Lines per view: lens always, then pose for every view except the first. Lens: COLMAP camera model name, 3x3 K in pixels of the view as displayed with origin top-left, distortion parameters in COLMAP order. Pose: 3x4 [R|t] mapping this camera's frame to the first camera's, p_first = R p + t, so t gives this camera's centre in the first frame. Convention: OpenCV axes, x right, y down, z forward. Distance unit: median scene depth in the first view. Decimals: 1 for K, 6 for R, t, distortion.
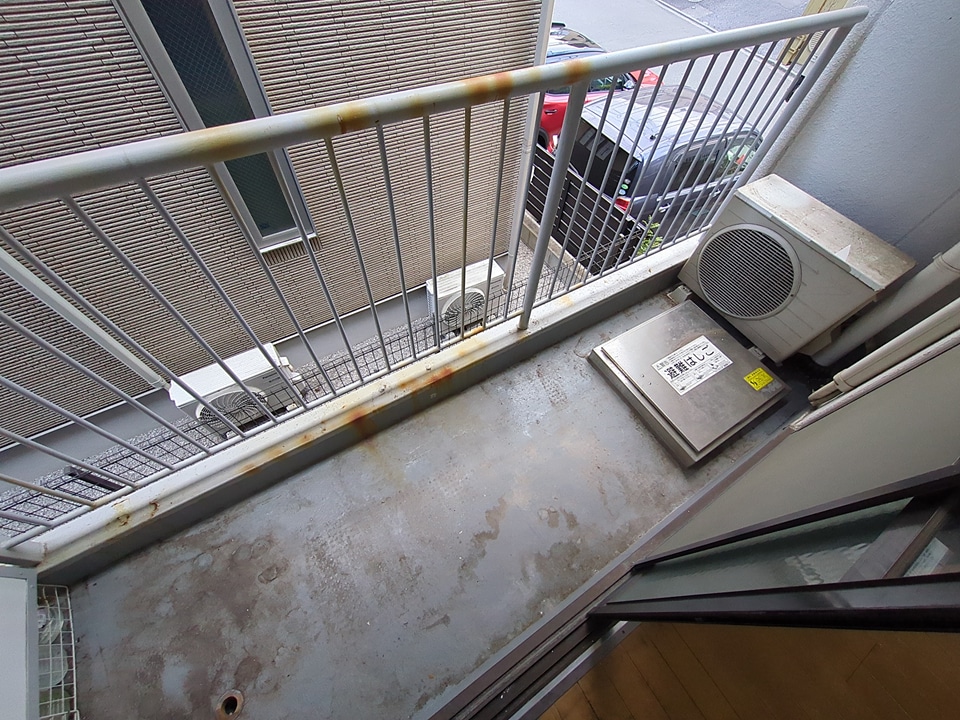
lens RADIAL K [[377.5, 0, 480.0], [0, 377.5, 360.0], [0, 0, 1]] dist [-0.001437, -0.000412]
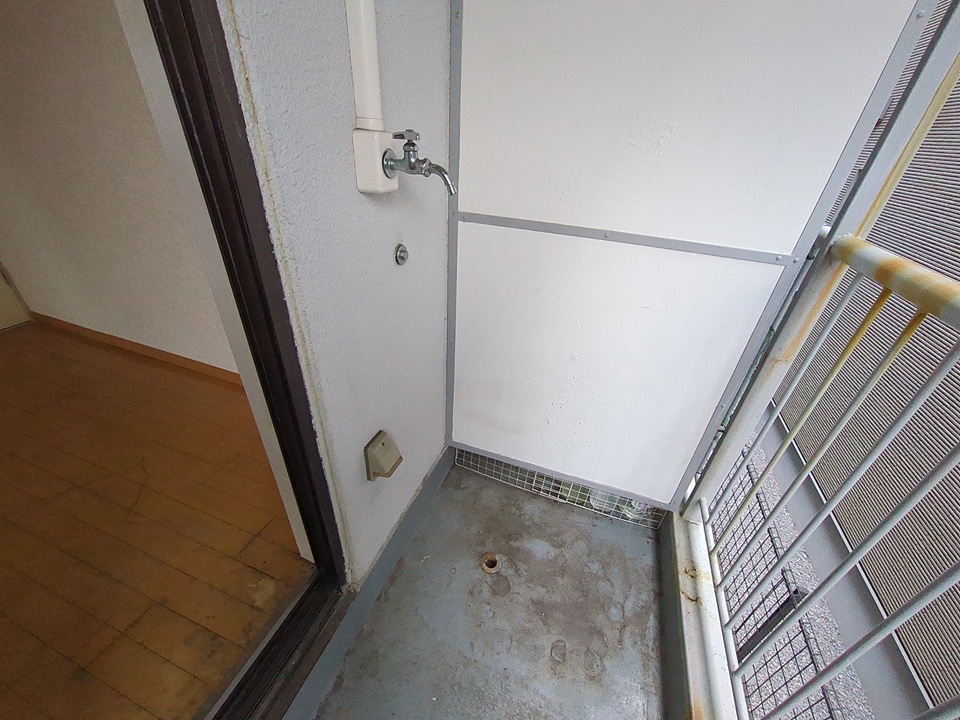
lens RADIAL K [[377.5, 0, 480.0], [0, 377.5, 360.0], [0, 0, 1]] dist [-0.001437, -0.000412]
pose [[-0.772498, 0.250660, -0.583451, -0.072549], [-0.576237, 0.109368, 0.809932, -0.124171], [0.266828, 0.961877, 0.059953, 0.248476]]
